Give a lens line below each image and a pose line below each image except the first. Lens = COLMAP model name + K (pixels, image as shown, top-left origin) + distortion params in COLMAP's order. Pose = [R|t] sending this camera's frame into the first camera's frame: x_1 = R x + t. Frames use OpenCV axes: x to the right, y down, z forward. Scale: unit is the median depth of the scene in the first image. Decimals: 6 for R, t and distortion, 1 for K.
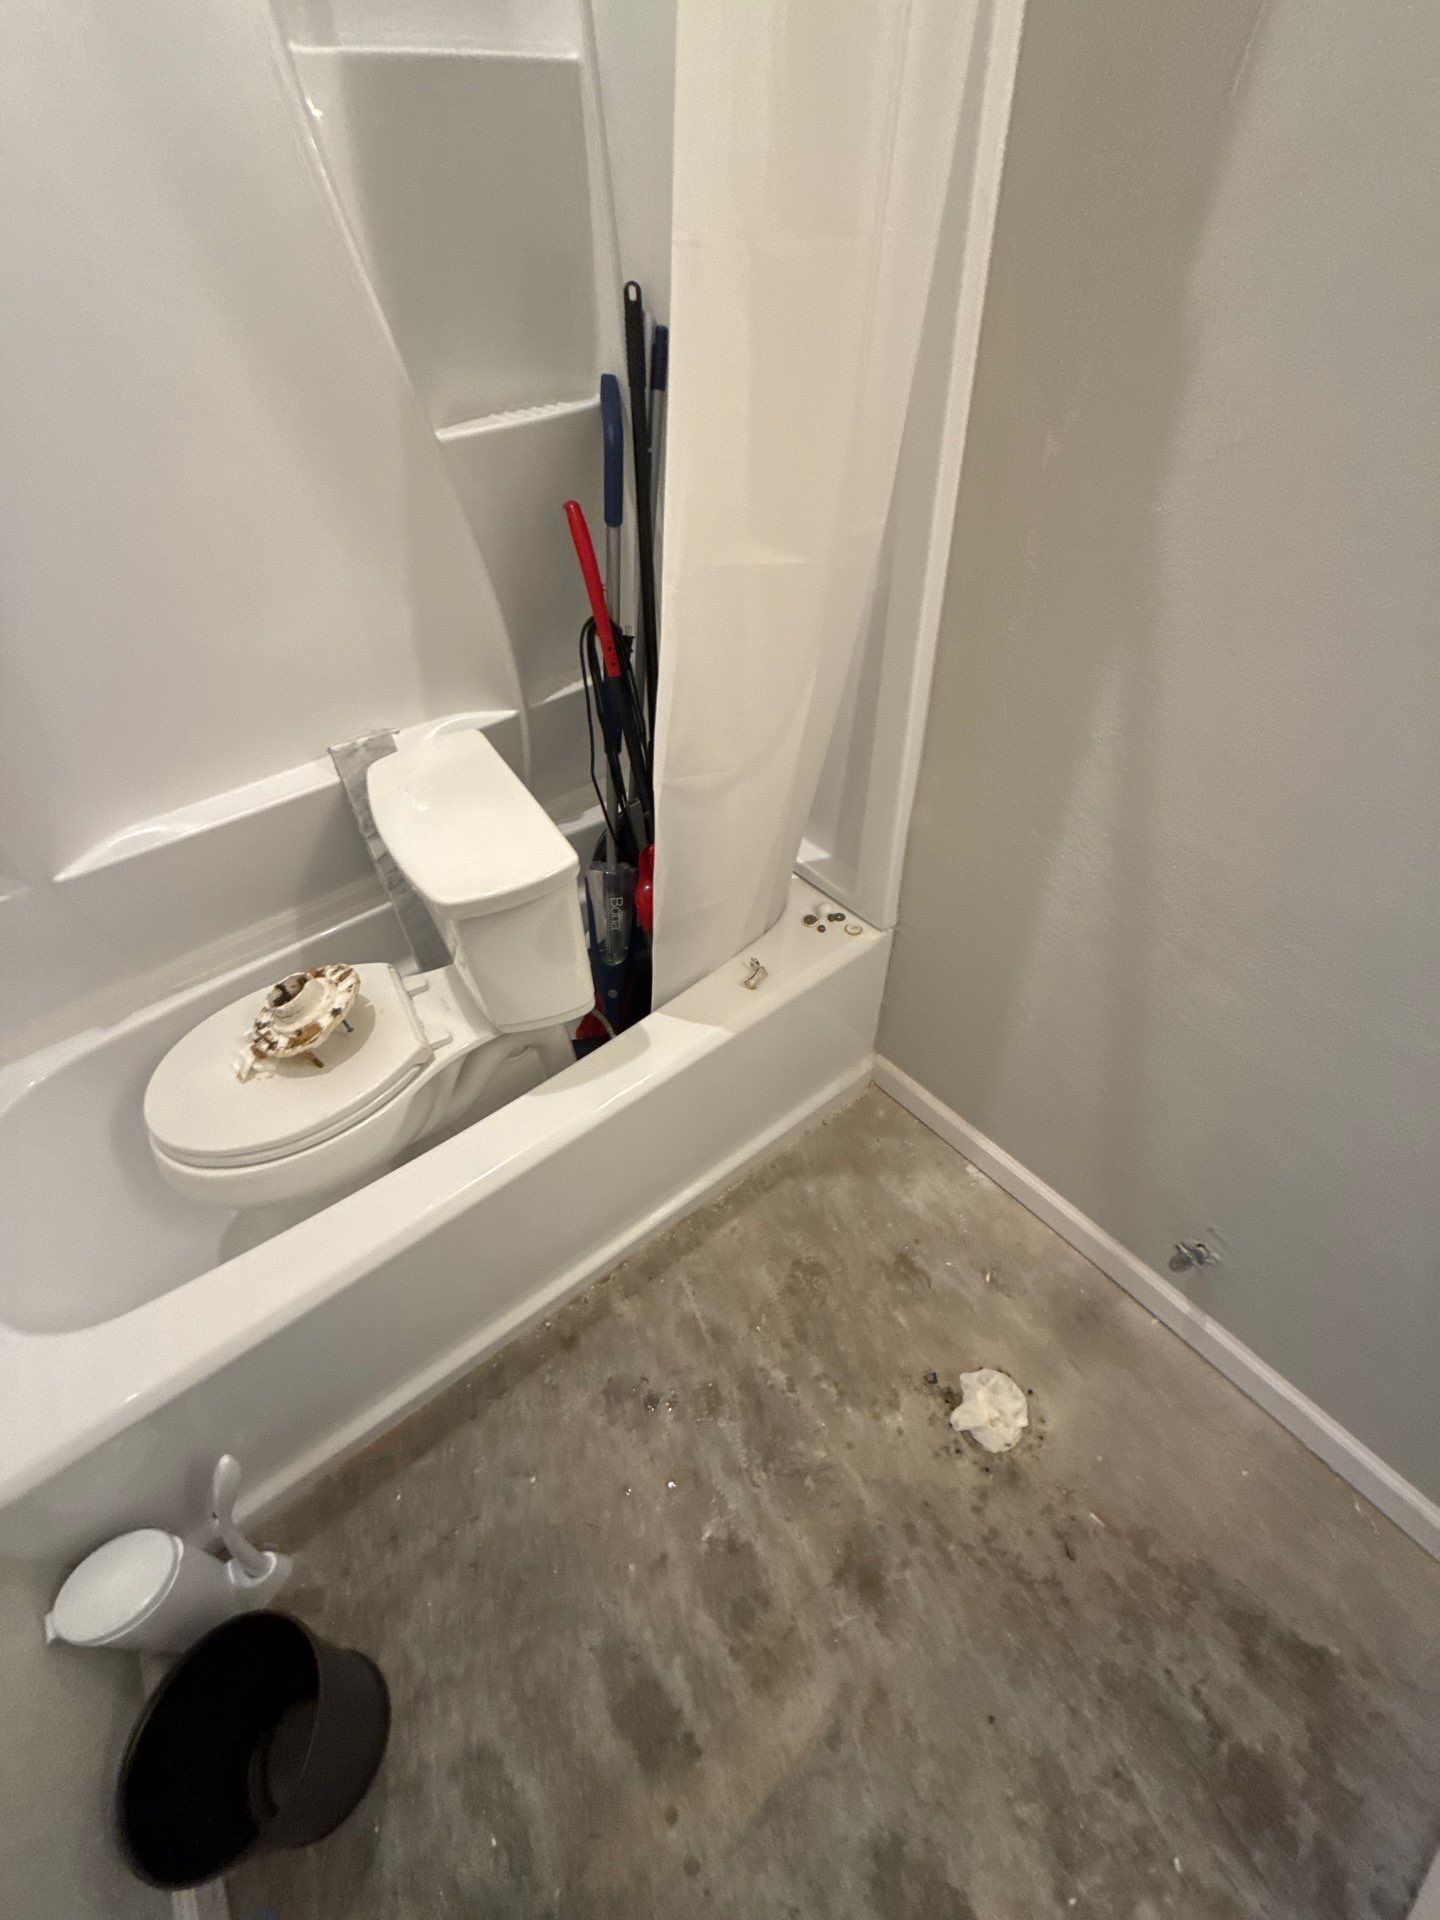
lens RADIAL K [[760.7, 0, 717.5], [0, 760.7, 956.7], [0, 0, 1]] dist [-0.000424, 0.000075]
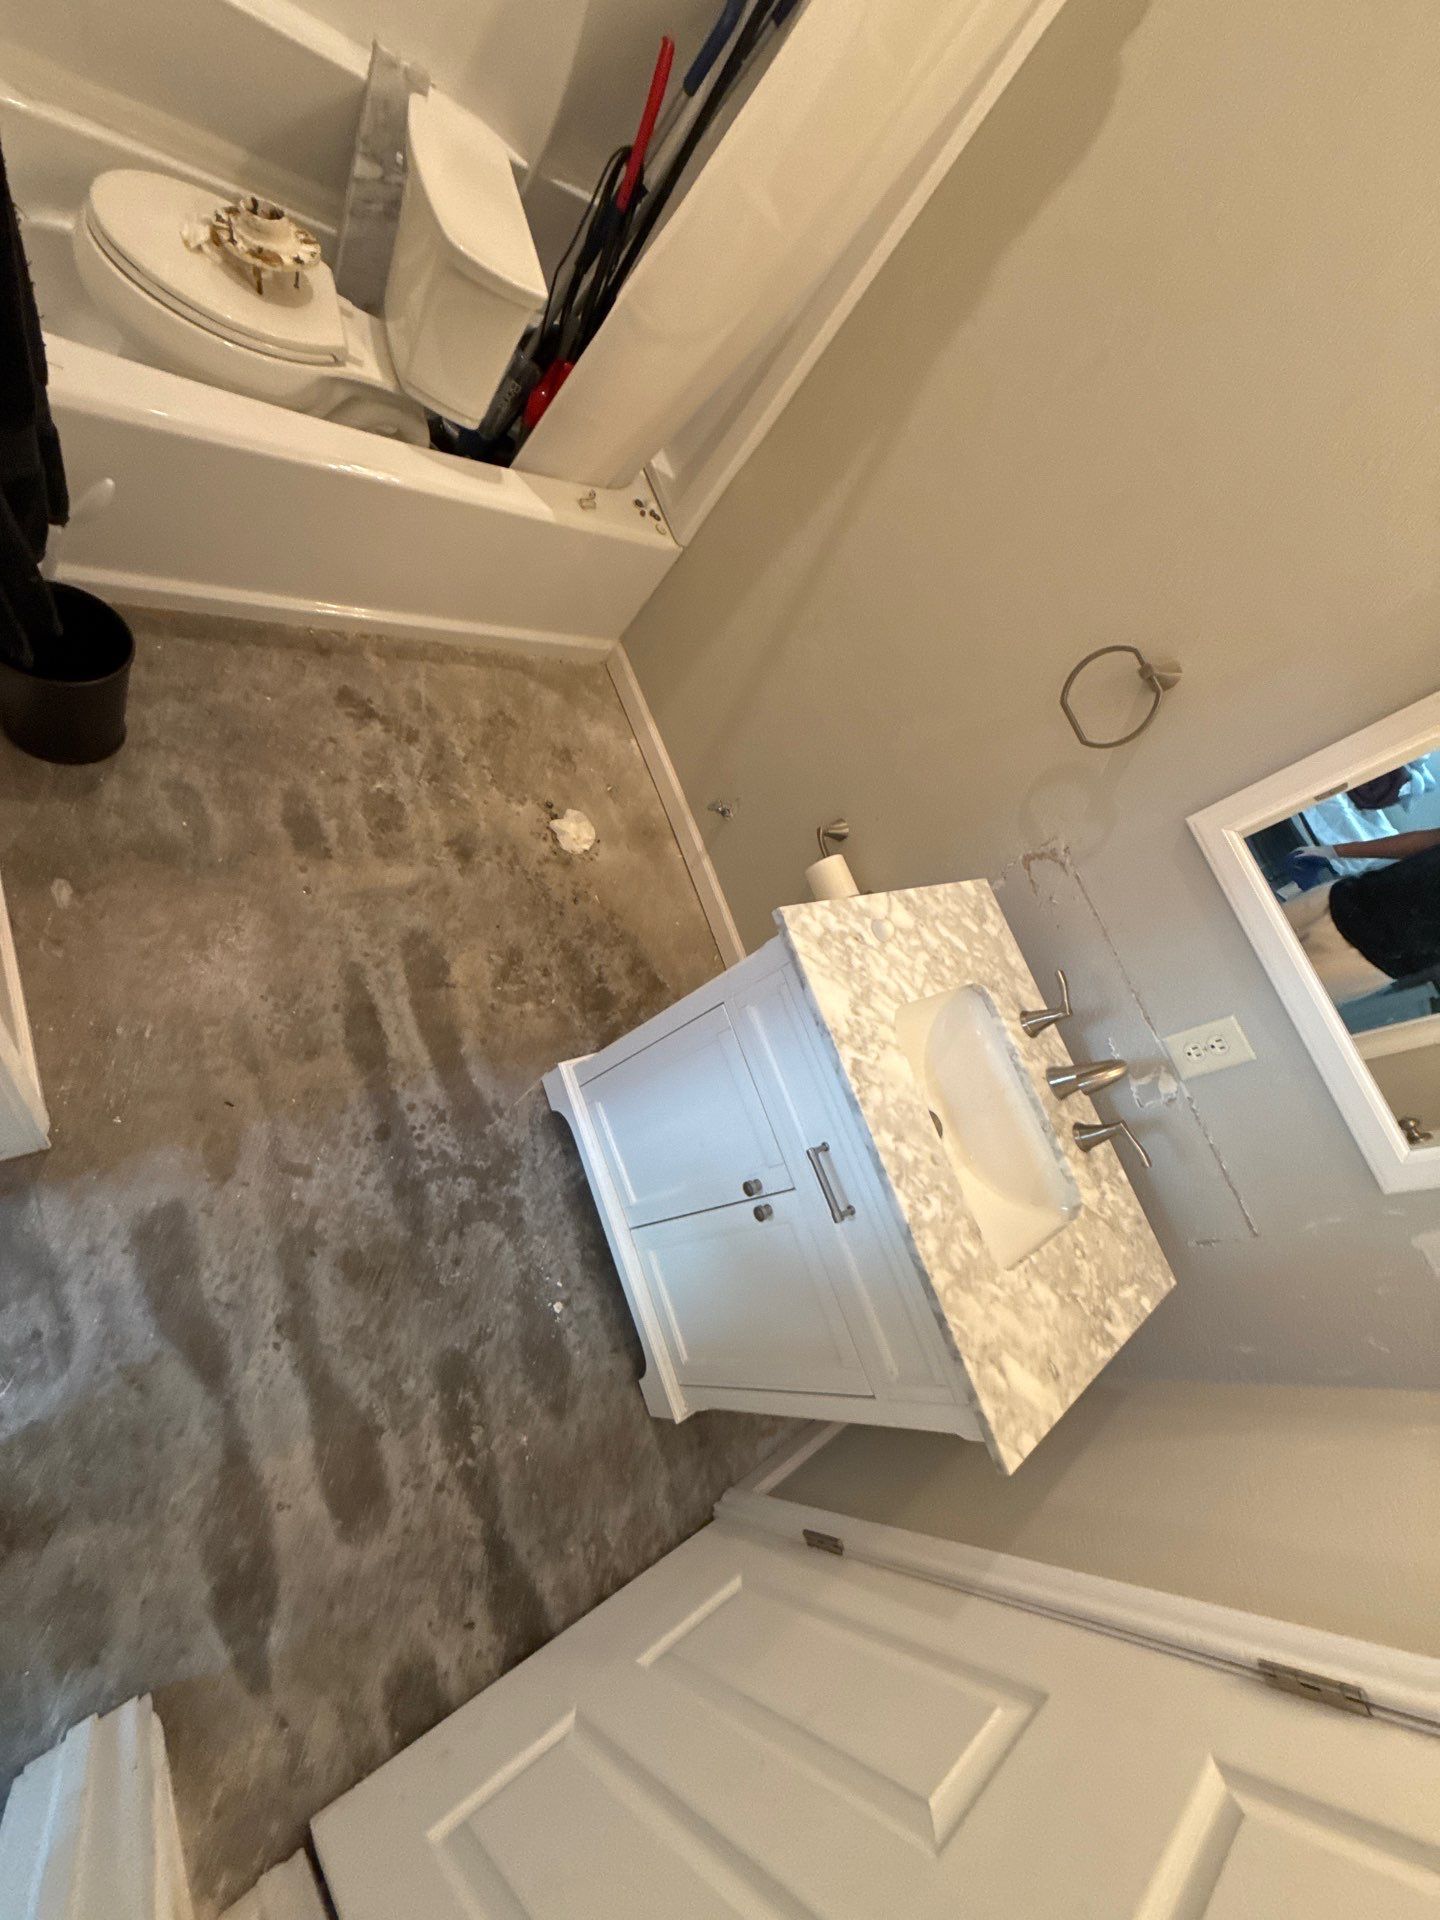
lens RADIAL K [[760.7, 0, 716.4], [0, 760.7, 960.8], [0, 0, 1]] dist [-0.000424, 0.000075]
pose [[0.774860, 0.453557, 0.440316, -0.000711], [-0.556036, 0.820373, 0.133460, 0.441758], [-0.300692, -0.348244, 0.887868, -0.668944]]
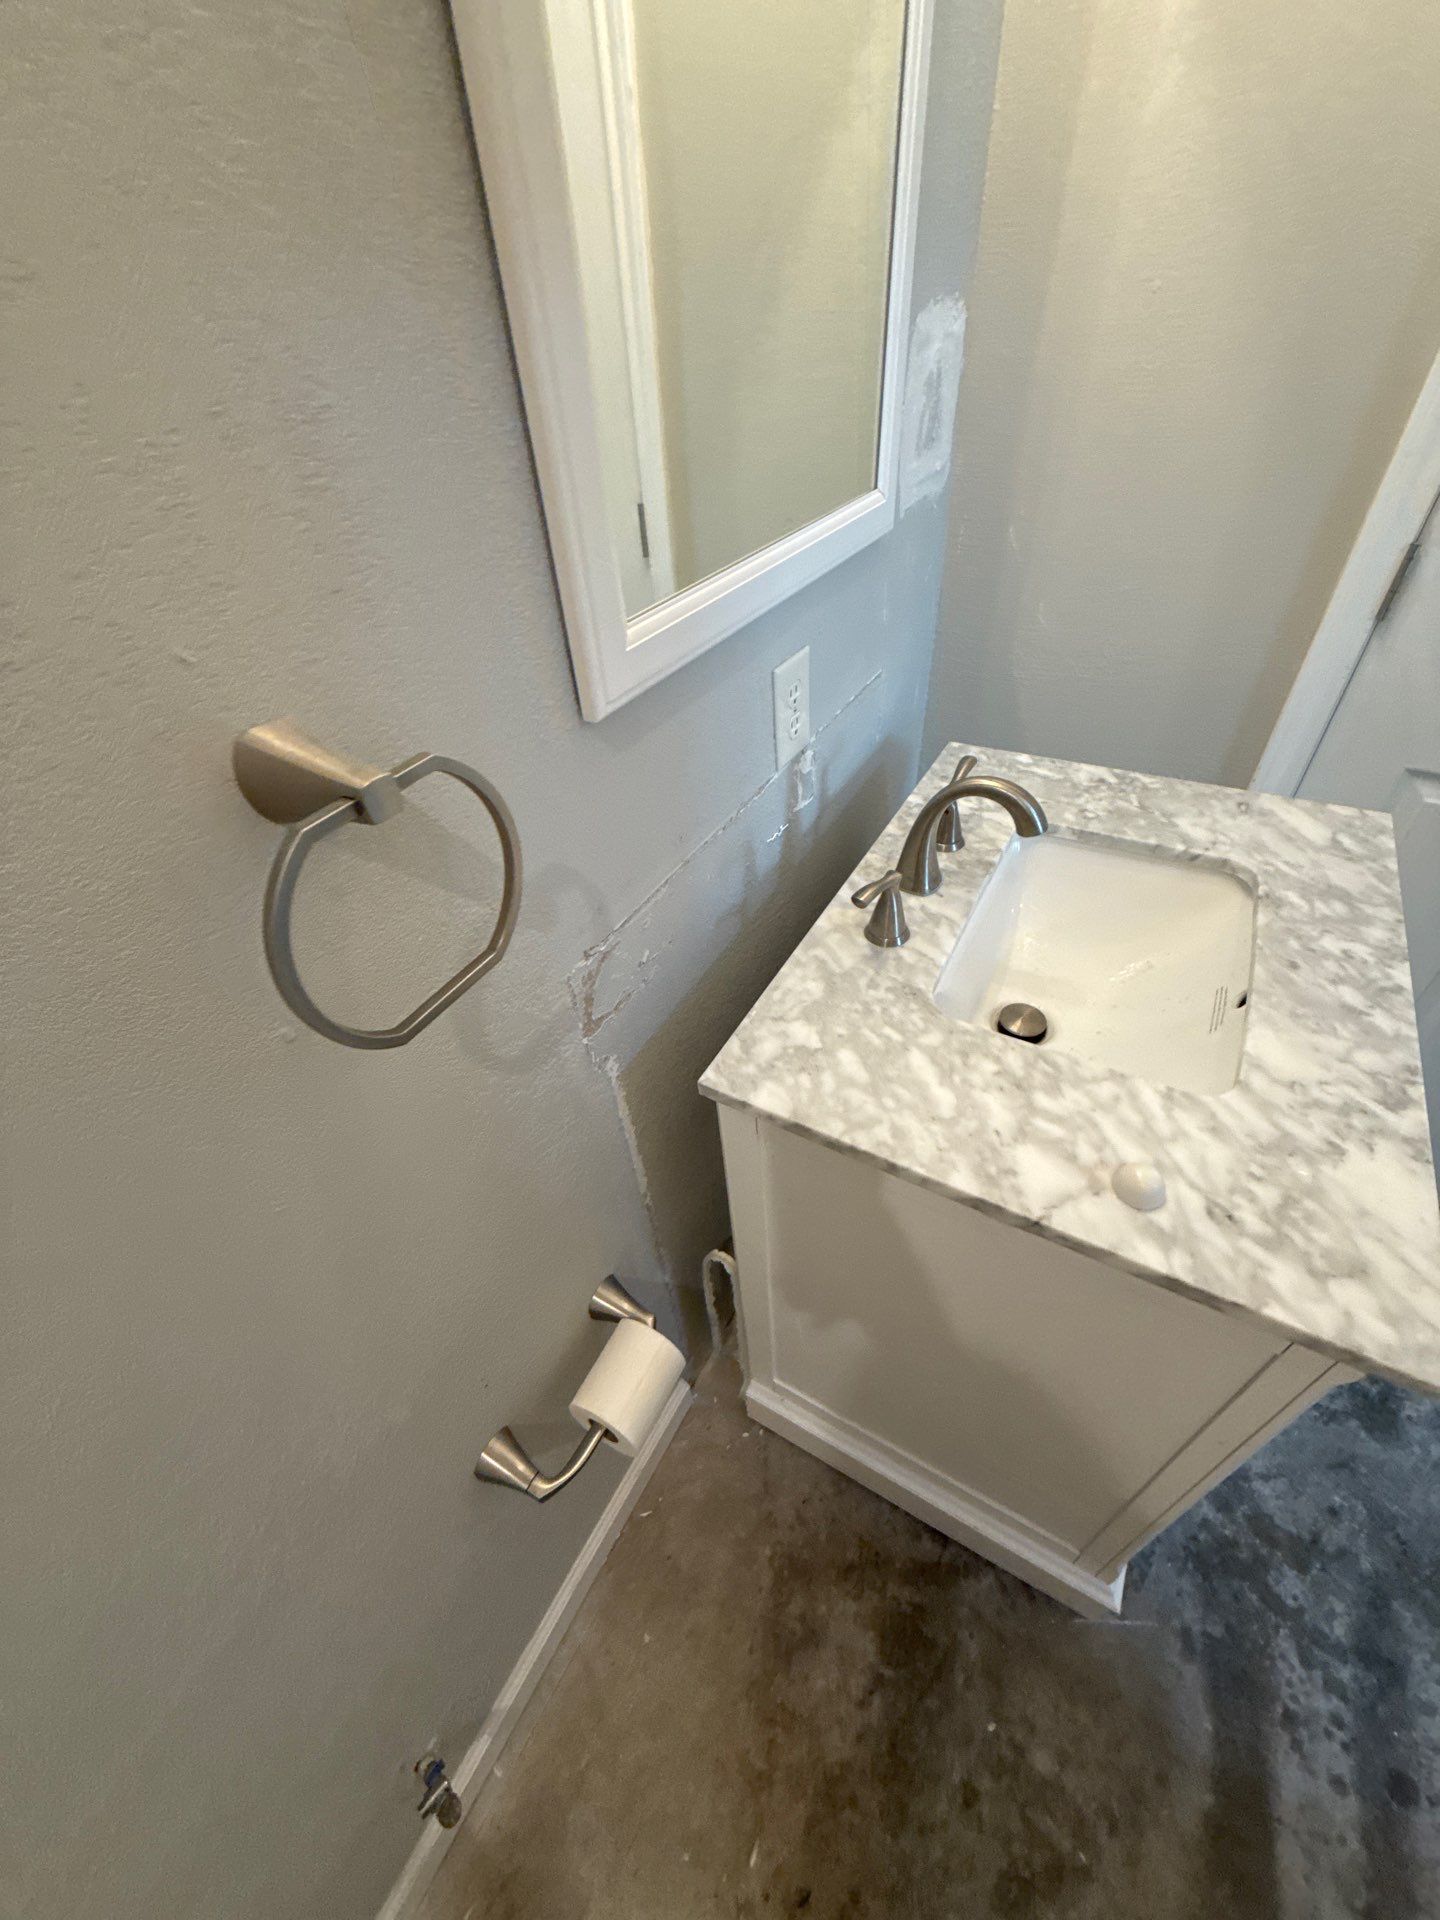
lens RADIAL K [[760.7, 0, 717.4], [0, 760.7, 959.6], [0, 0, 1]] dist [-0.000424, 0.000075]
pose [[-0.387929, -0.536625, 0.749363, 0.395220], [0.703480, 0.352915, 0.616901, -0.126261], [-0.595506, 0.766475, 0.240599, 0.083521]]
